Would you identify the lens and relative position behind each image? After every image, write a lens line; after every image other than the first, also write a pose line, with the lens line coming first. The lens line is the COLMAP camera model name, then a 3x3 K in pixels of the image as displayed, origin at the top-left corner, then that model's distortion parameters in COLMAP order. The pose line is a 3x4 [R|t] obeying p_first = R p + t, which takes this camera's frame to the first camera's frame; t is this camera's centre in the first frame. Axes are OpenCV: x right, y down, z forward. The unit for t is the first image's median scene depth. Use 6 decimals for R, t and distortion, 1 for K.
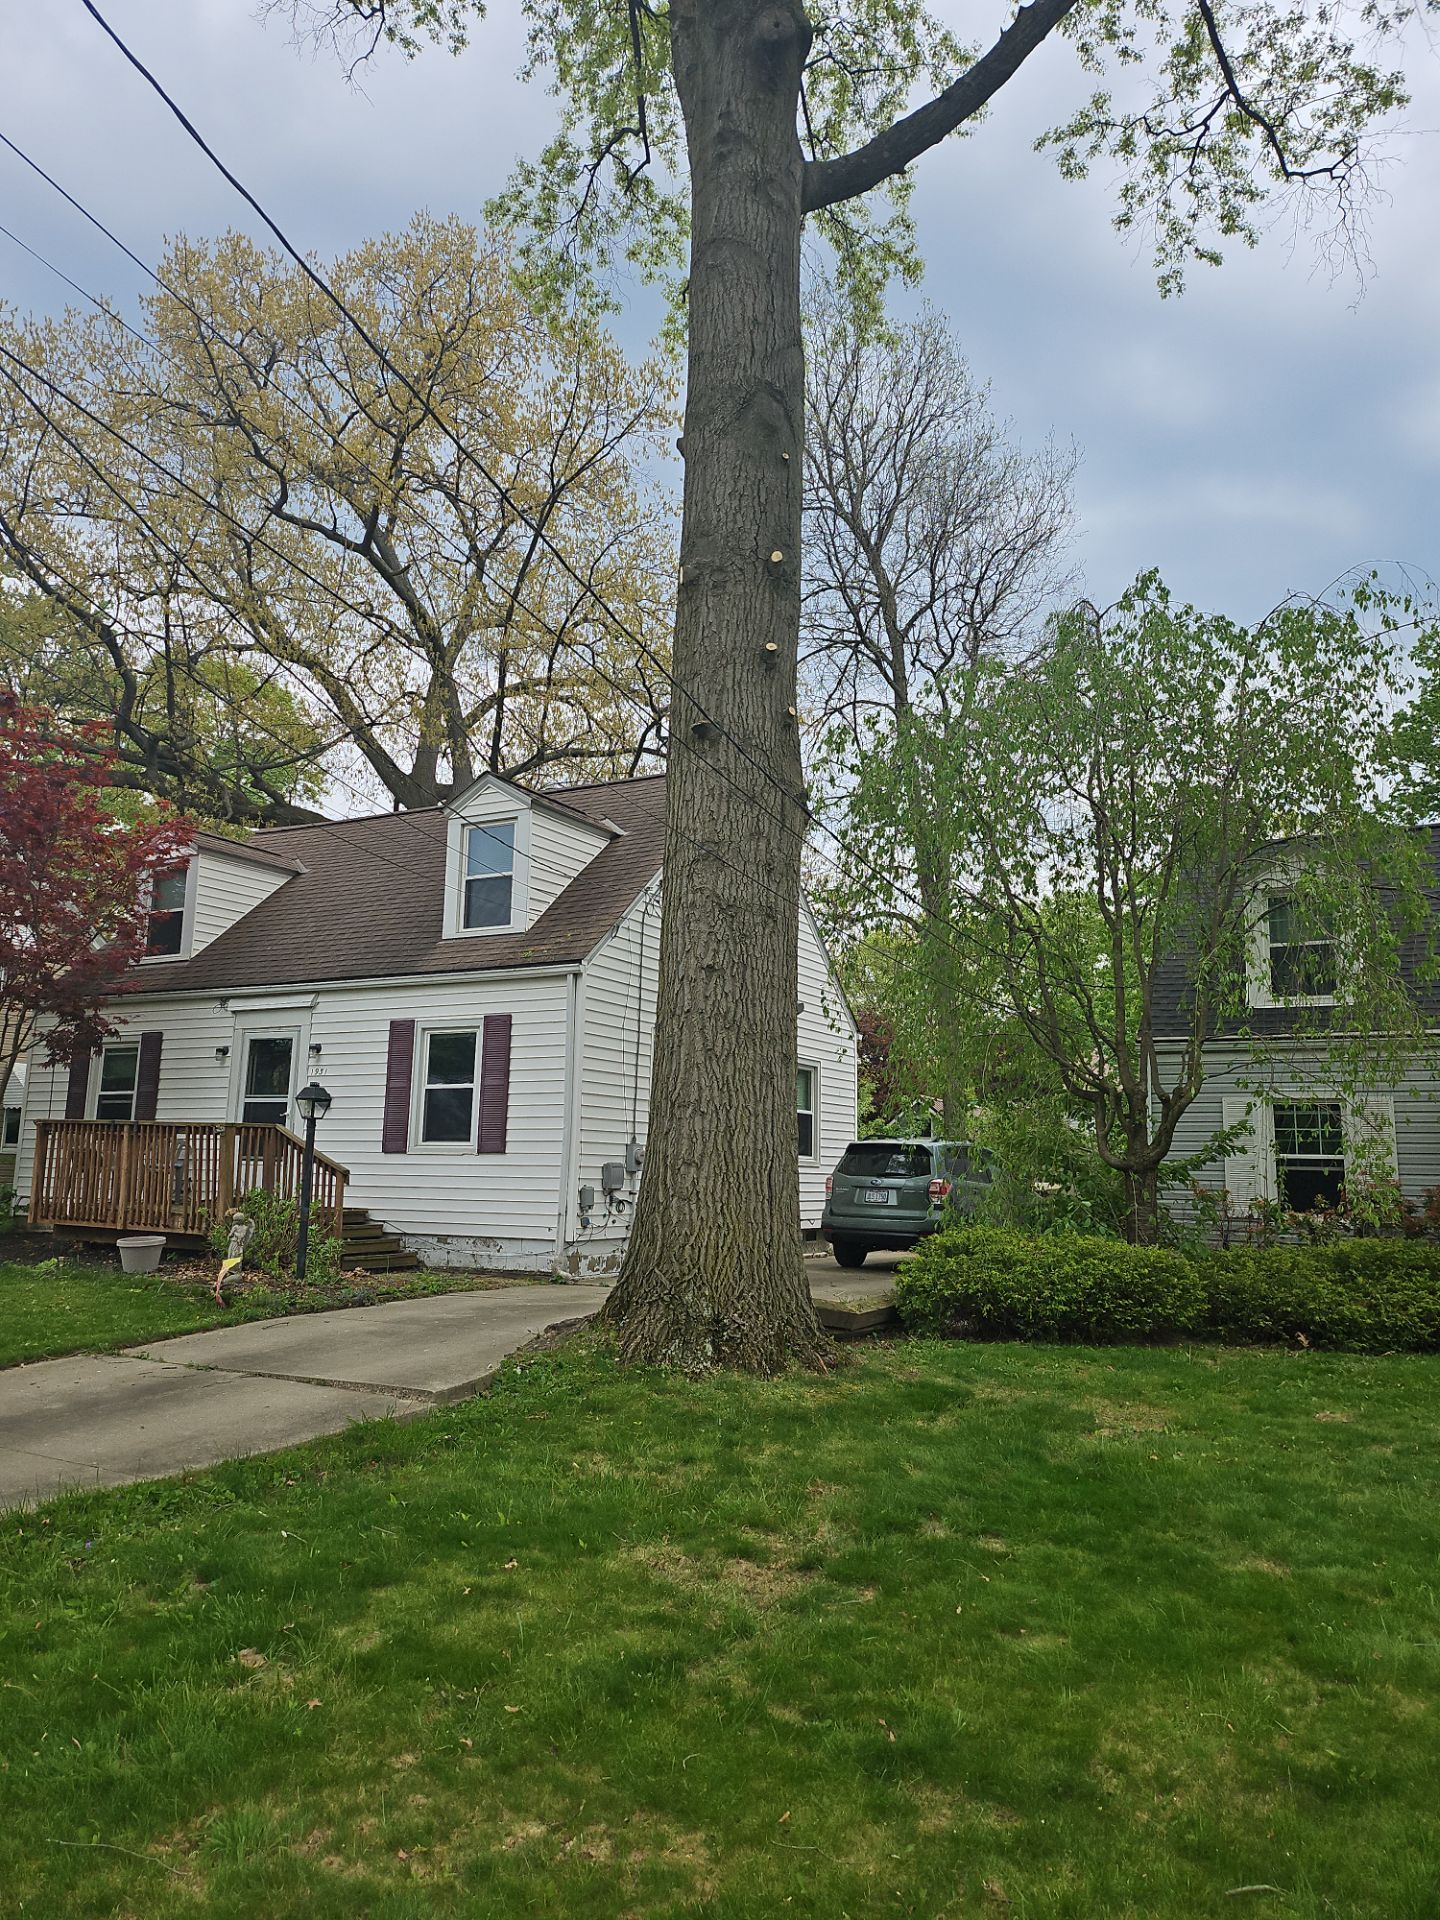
lens RADIAL K [[1326.0, 0, 743.1], [0, 1326.0, 979.6], [0, 0, 1]] dist [0.066538, -0.067896]
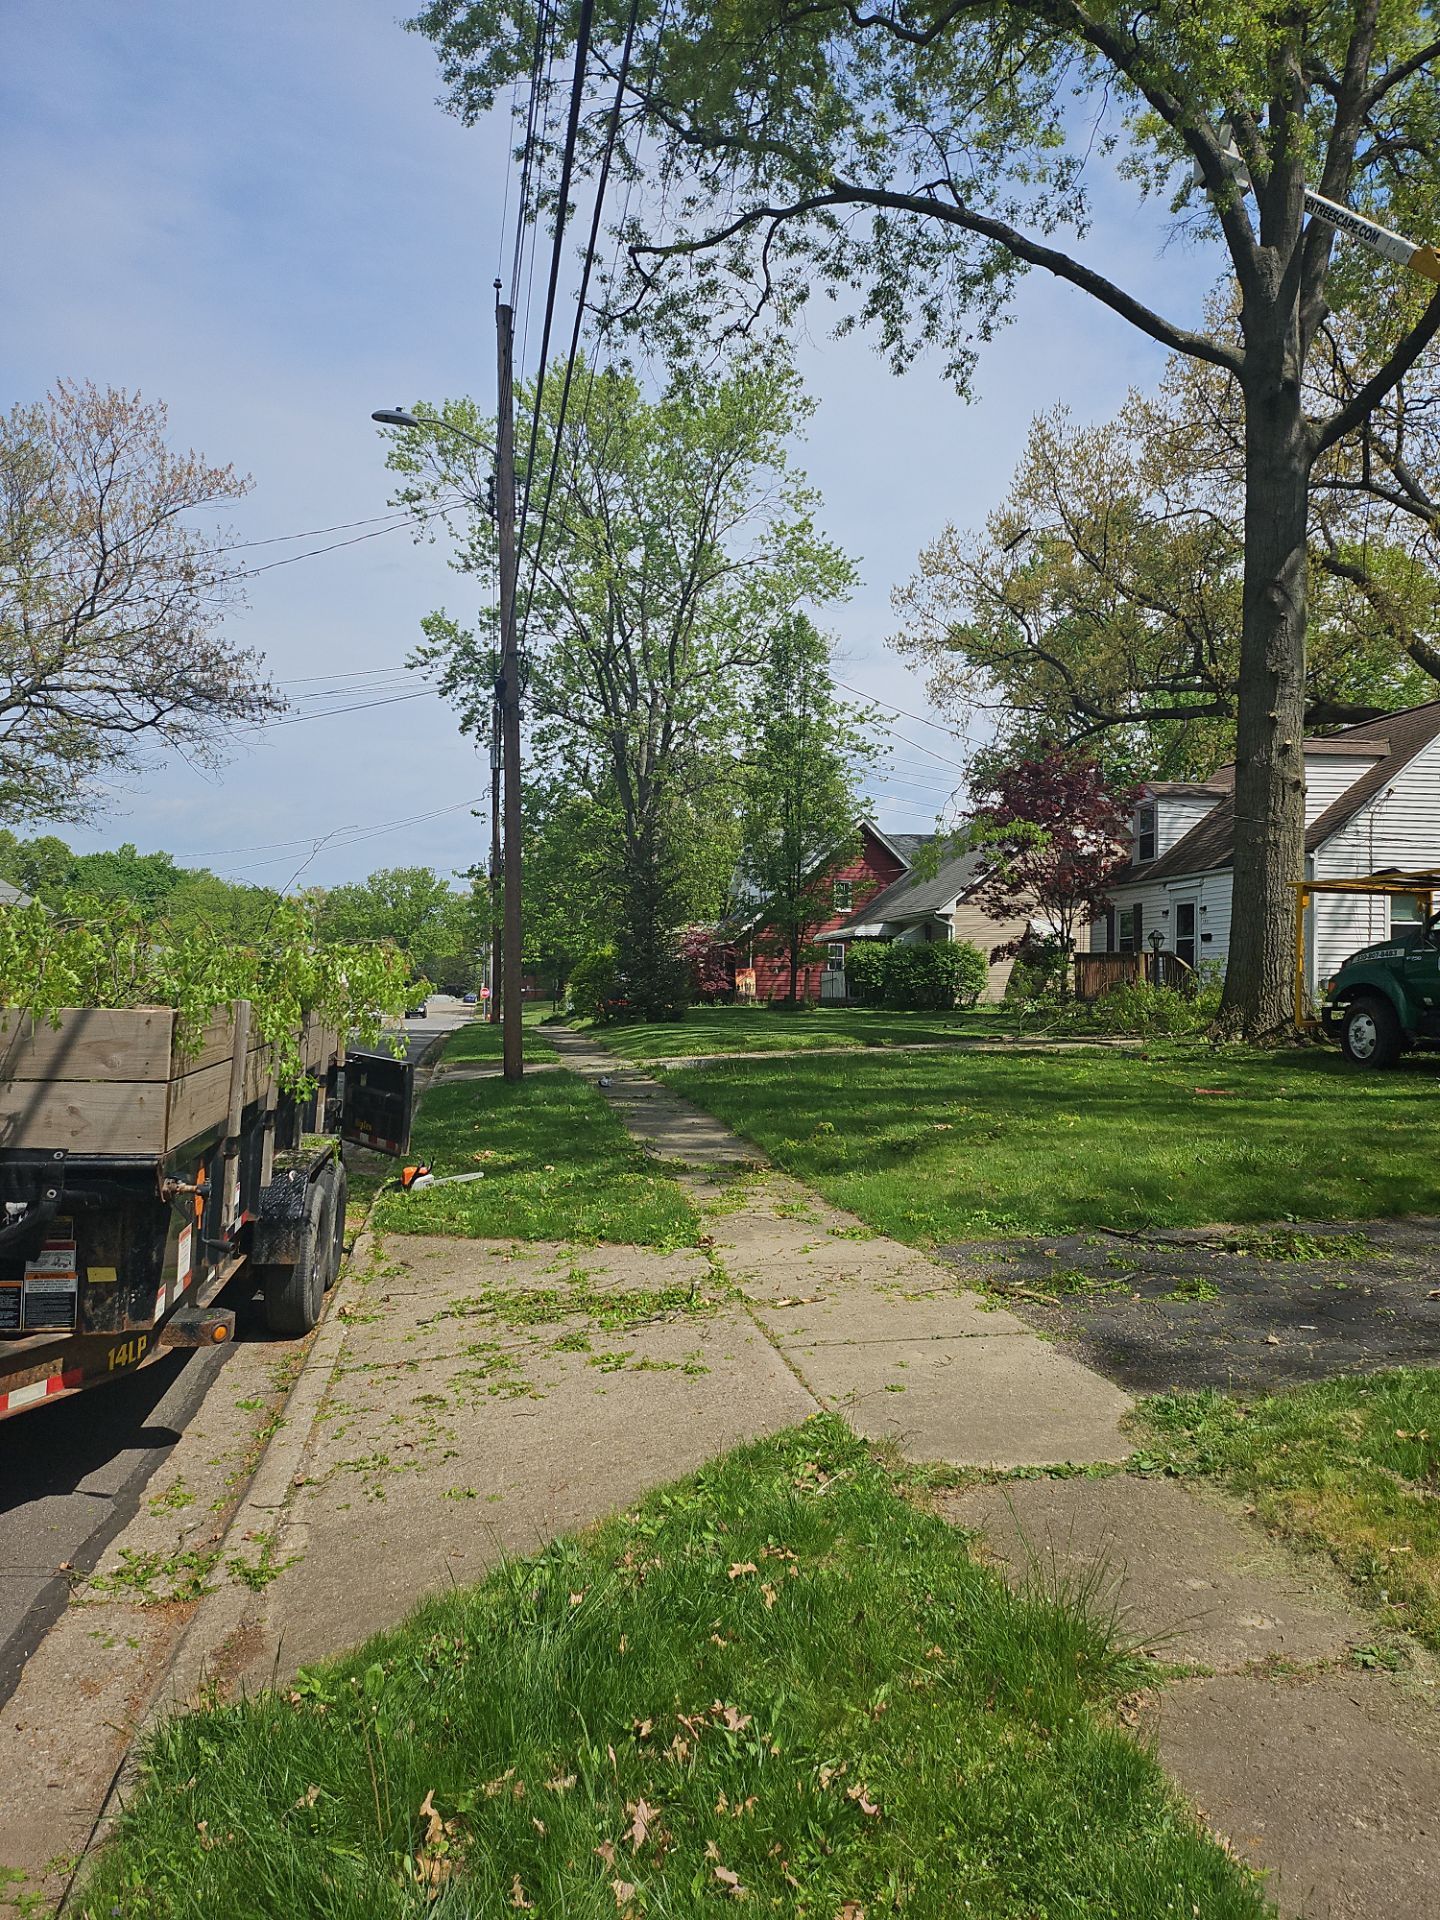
lens RADIAL K [[1333.3, 0, 729.2], [0, 1333.3, 971.3], [0, 0, 1]] dist [0.081344, -0.086725]
pose [[0.628990, -0.028919, -0.776875, 0.650474], [0.117226, 0.991410, 0.058005, -0.042662], [0.768524, -0.127555, 0.626977, -0.606229]]
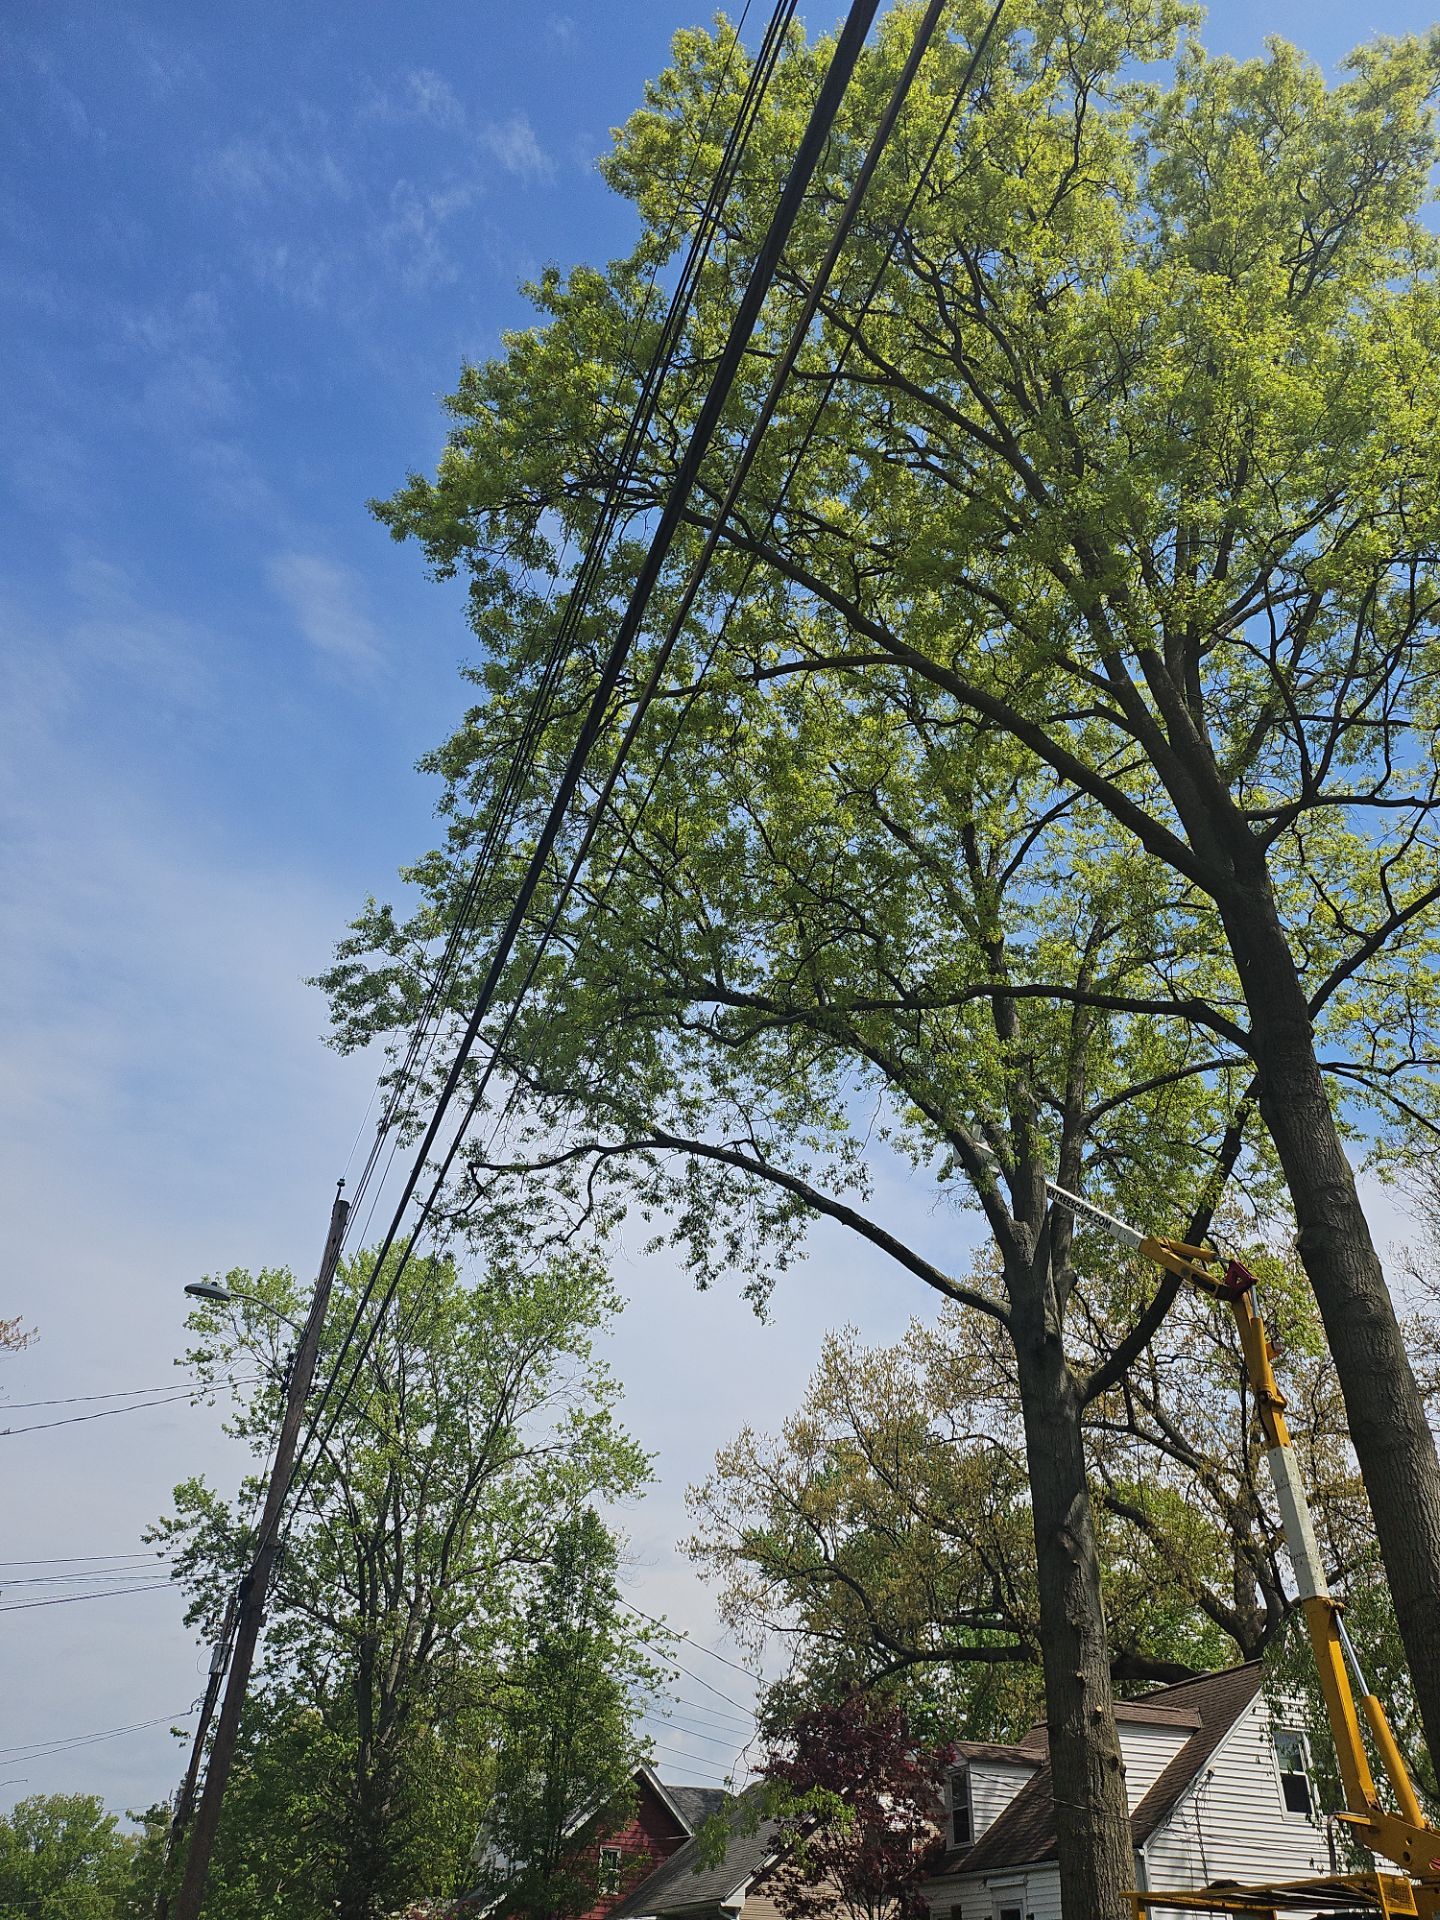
lens RADIAL K [[1338.1, 0, 729.2], [0, 1338.1, 960.6], [0, 0, 1]] dist [0.079701, -0.085515]
pose [[0.745864, -0.403104, -0.530276, 0.656601], [0.074129, 0.841382, -0.535333, -0.057352], [0.661960, 0.359977, 0.657439, -0.614248]]
